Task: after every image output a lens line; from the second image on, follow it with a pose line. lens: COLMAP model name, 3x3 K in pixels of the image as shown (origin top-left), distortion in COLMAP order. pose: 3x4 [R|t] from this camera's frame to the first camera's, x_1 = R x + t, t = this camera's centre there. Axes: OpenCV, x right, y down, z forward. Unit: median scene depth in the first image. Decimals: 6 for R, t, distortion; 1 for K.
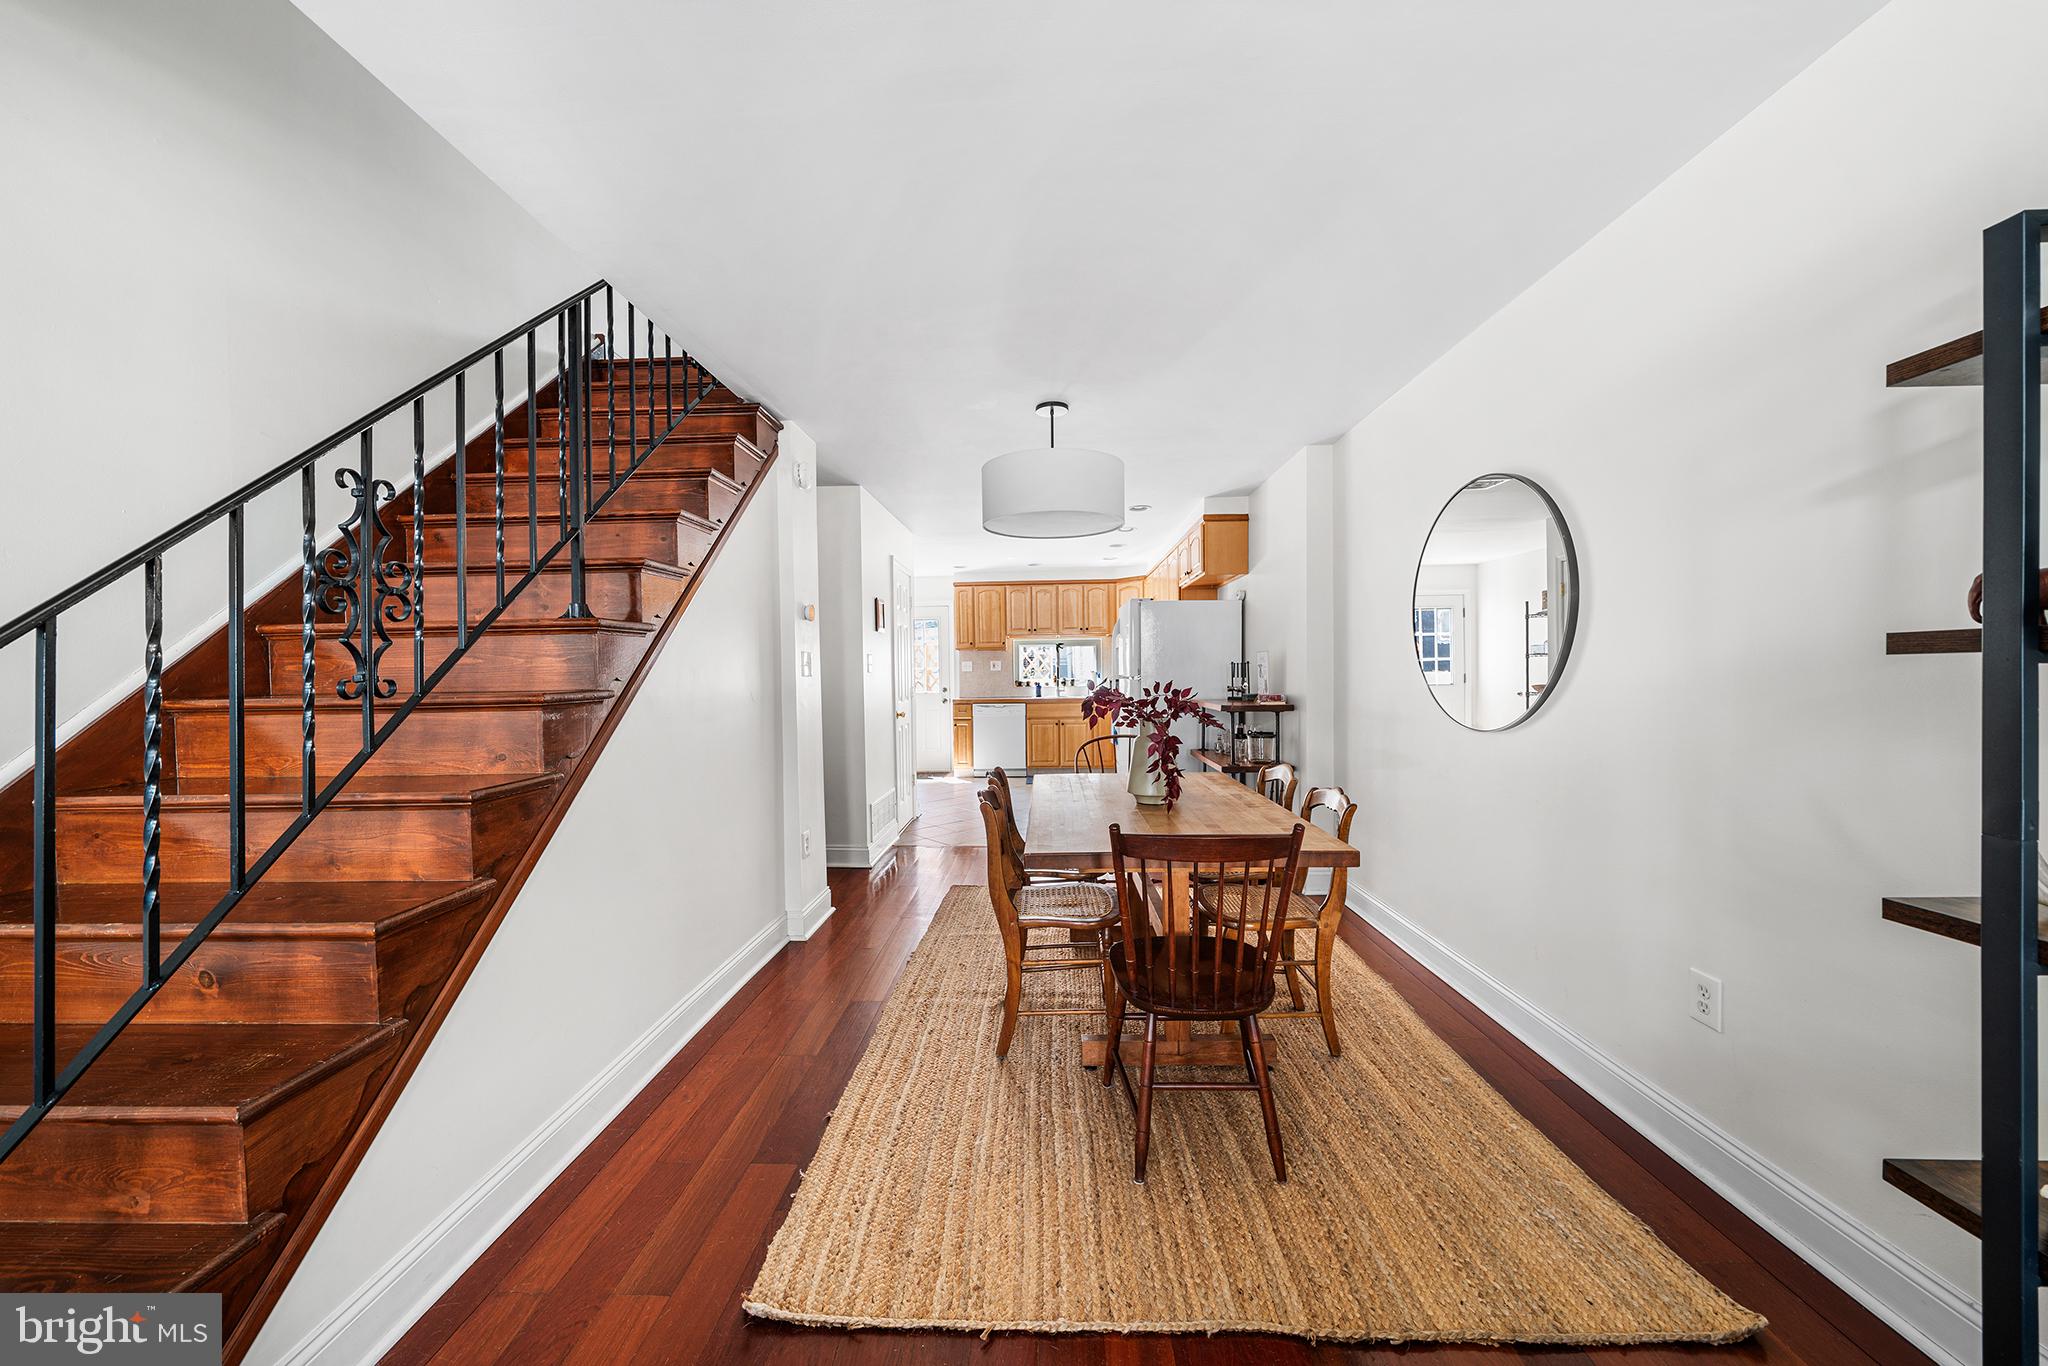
lens RADIAL K [[708.7, 0, 1024.0], [0, 708.7, 683.0], [0, 0, 1]] dist [-0.001448, -0.000062]
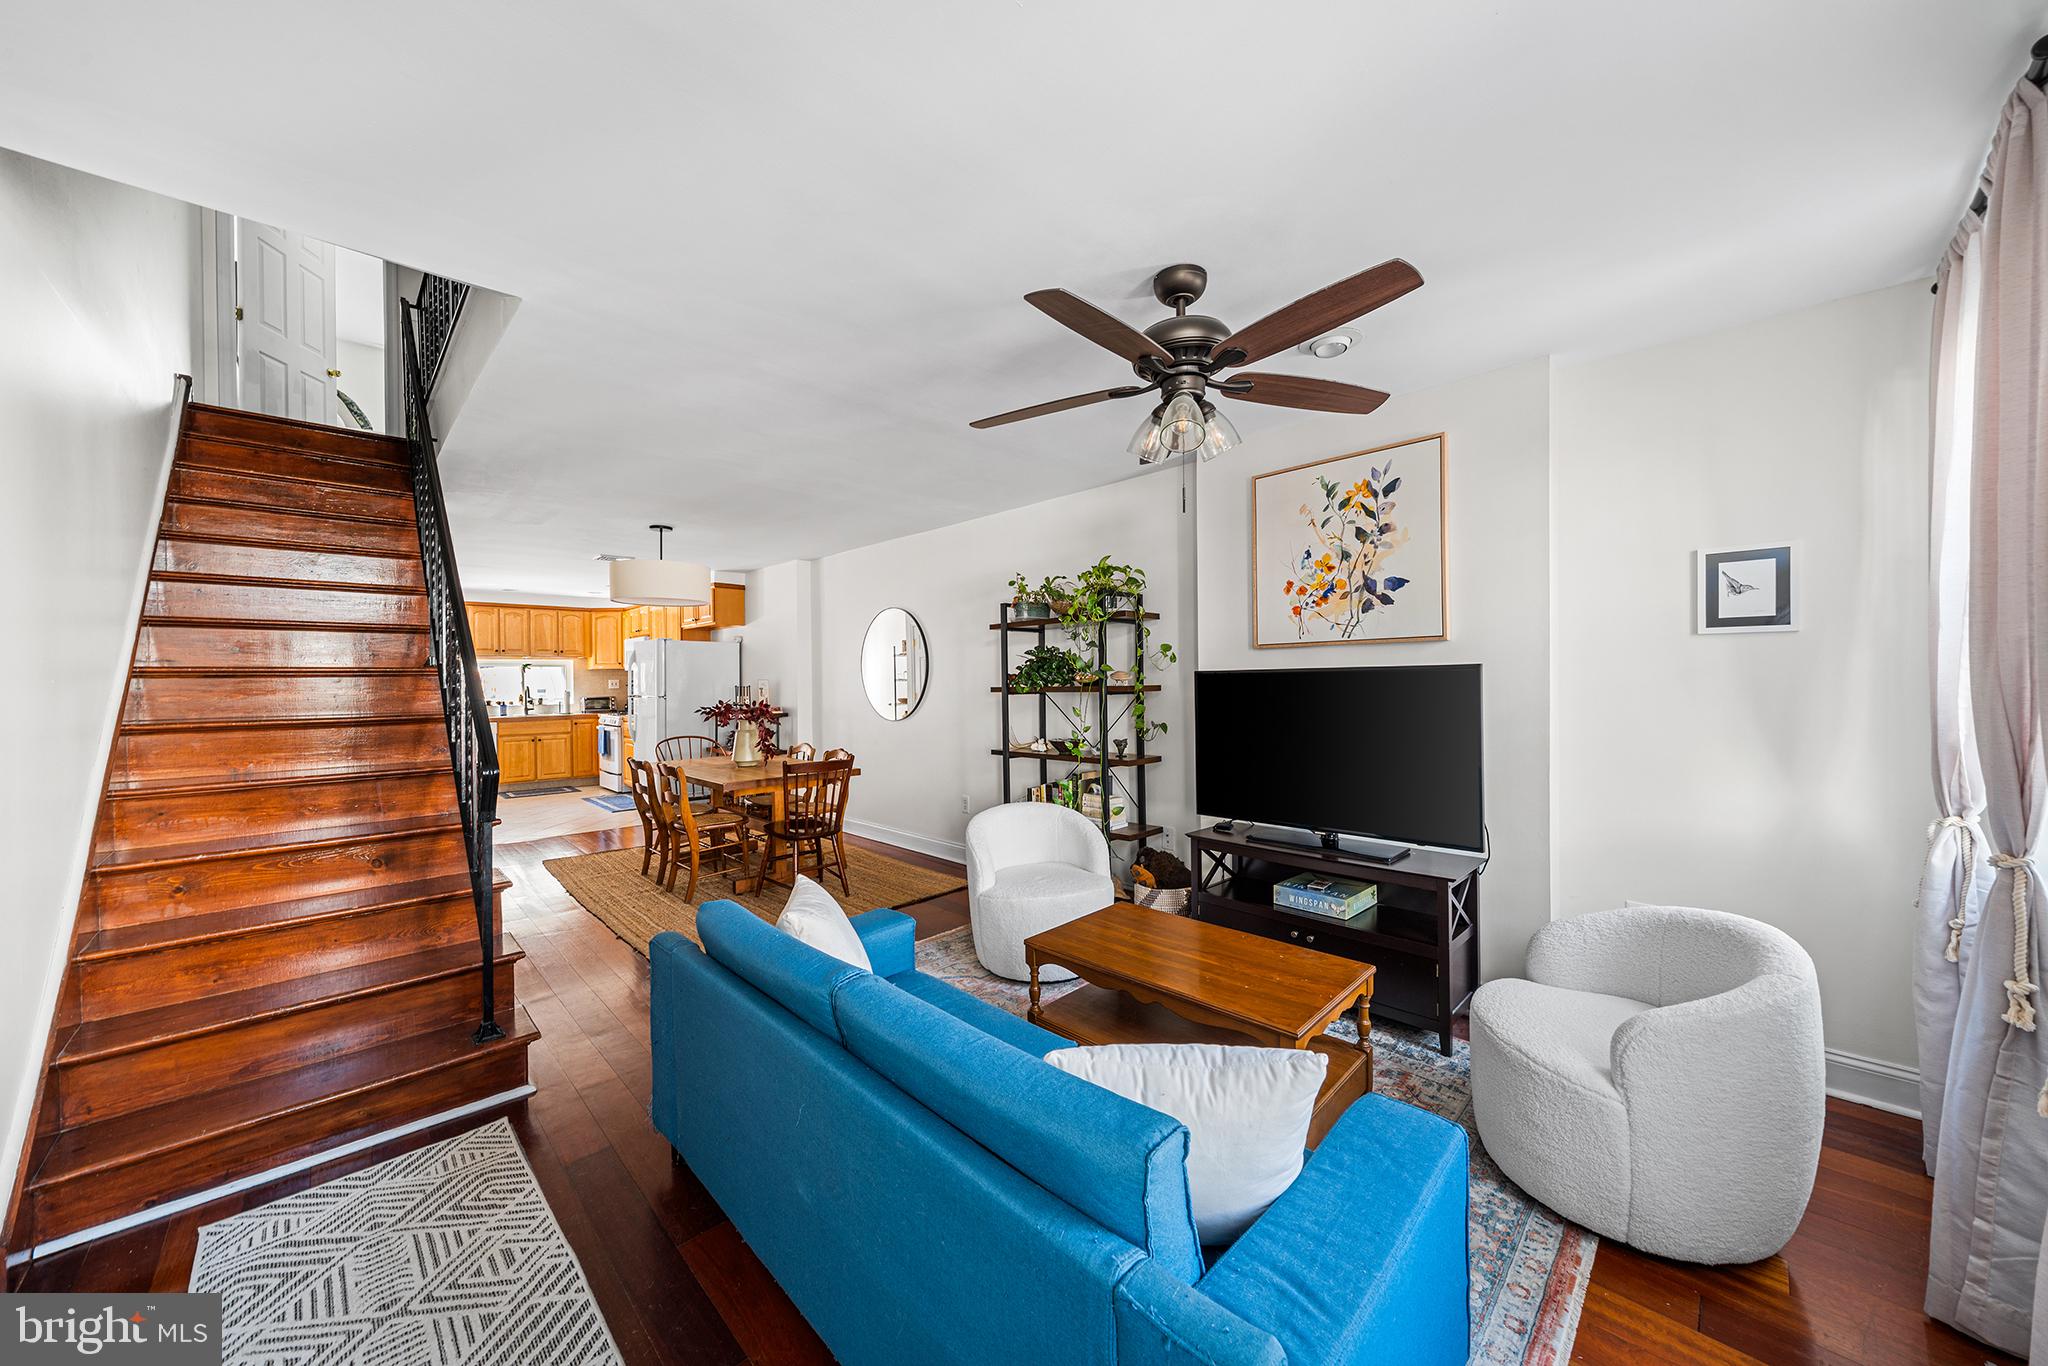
lens RADIAL K [[708.7, 0, 1024.0], [0, 708.7, 683.0], [0, 0, 1]] dist [-0.001448, -0.000062]
pose [[0.683042, 0.003984, 0.730368, -0.224602], [0.011469, 0.999803, -0.016179, -0.003068], [-0.730289, 0.019428, 0.682862, -0.263852]]
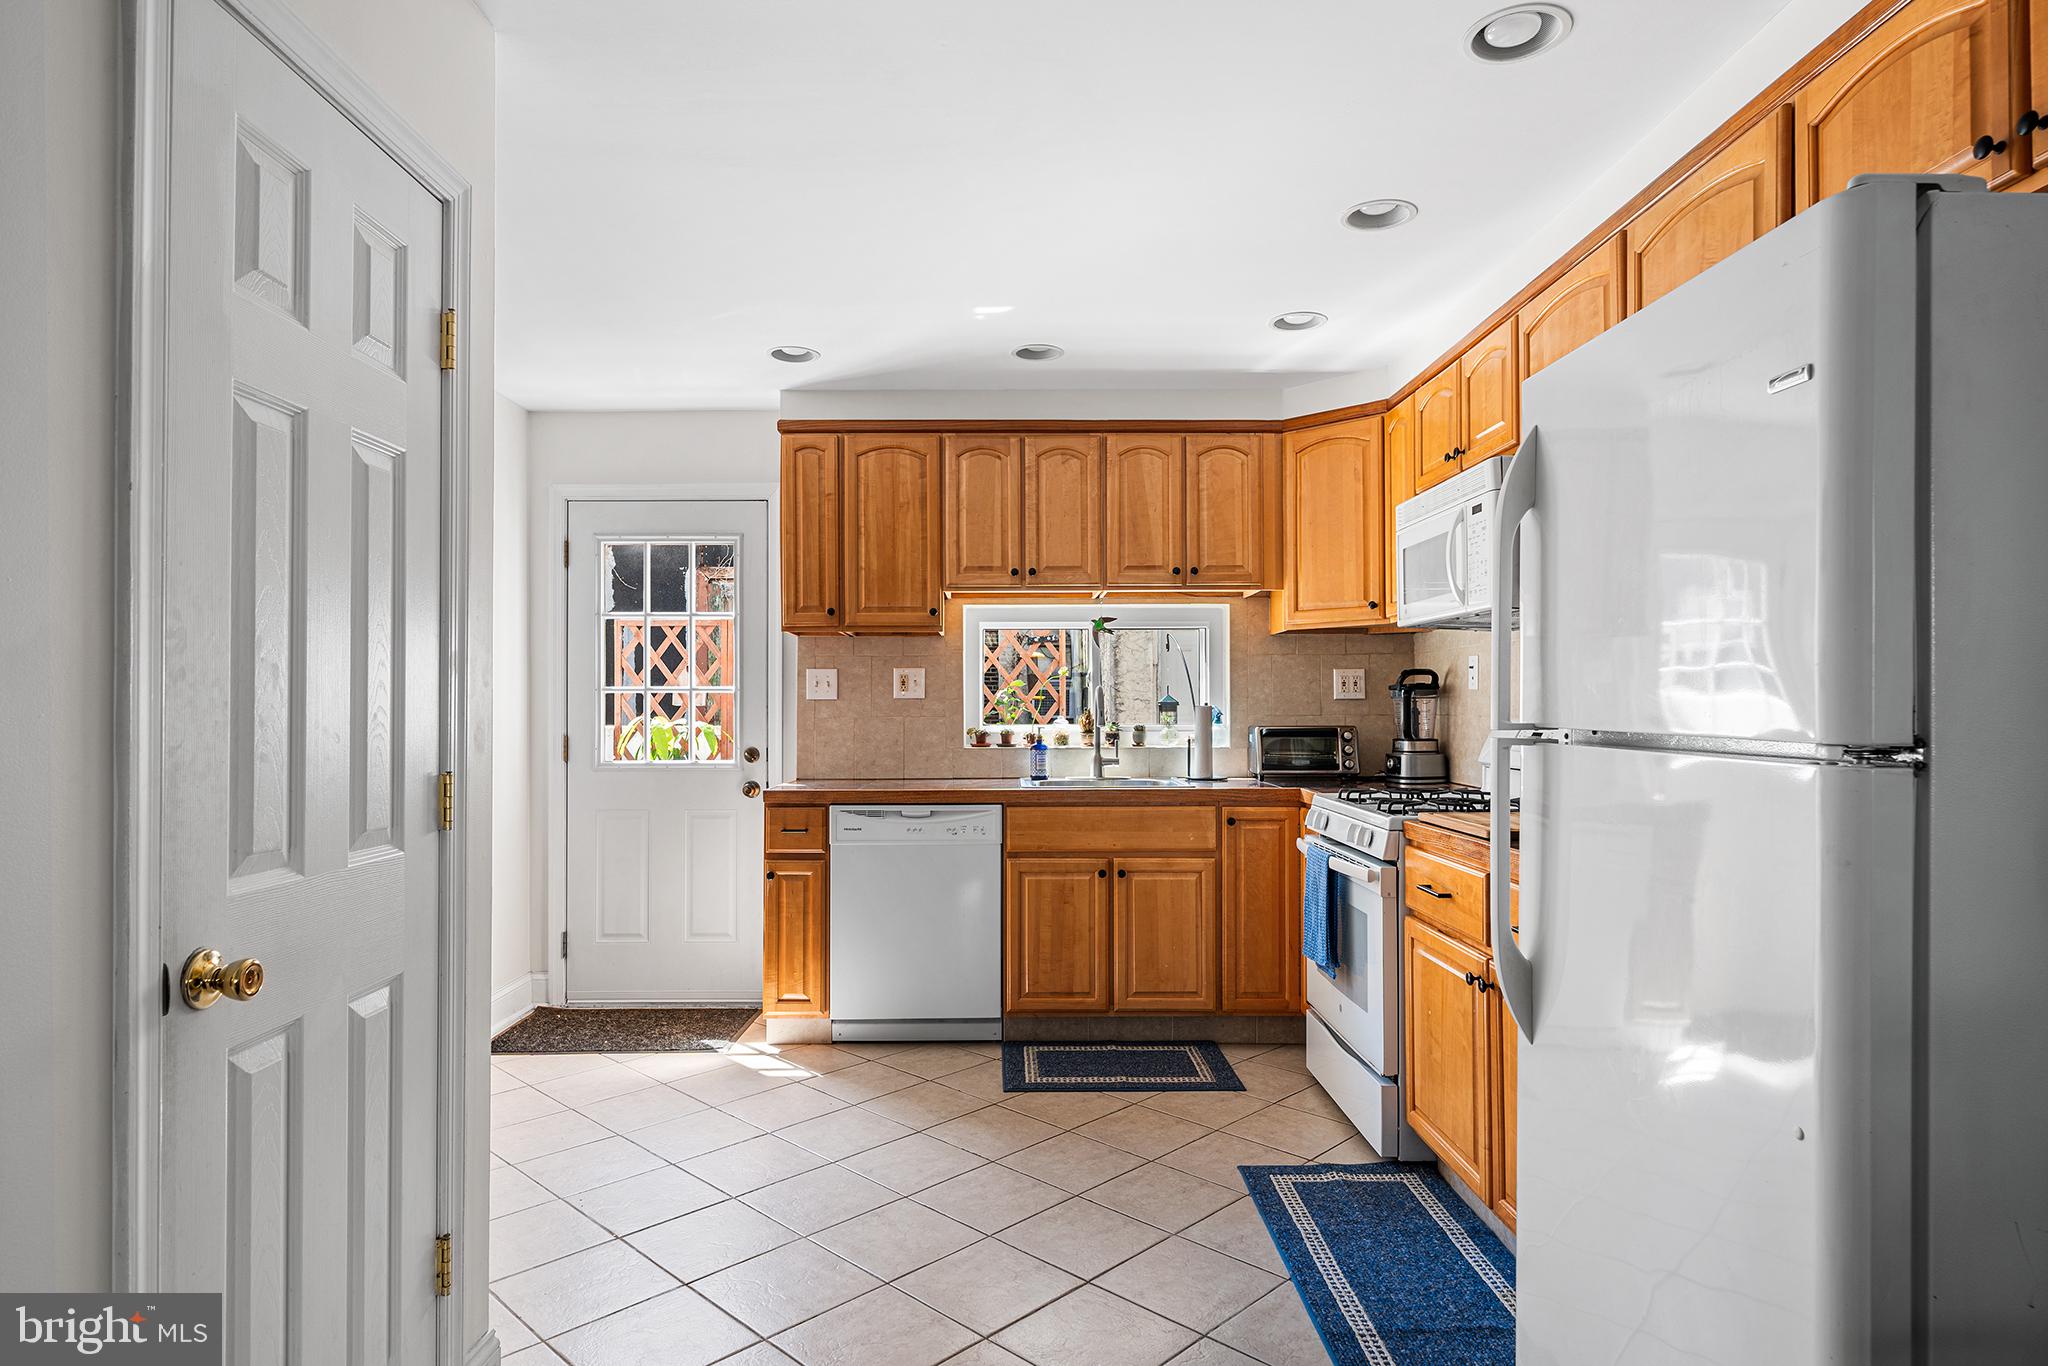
lens RADIAL K [[1151.2, 0, 1024.0], [0, 1151.2, 683.0], [0, 0, 1]] dist [0.000331, 0.000019]
pose [[0.998510, 0.012689, 0.053072, -0.015535], [-0.011104, 0.999487, -0.030054, -0.009556], [-0.053426, 0.029420, 0.998138, 0.494437]]
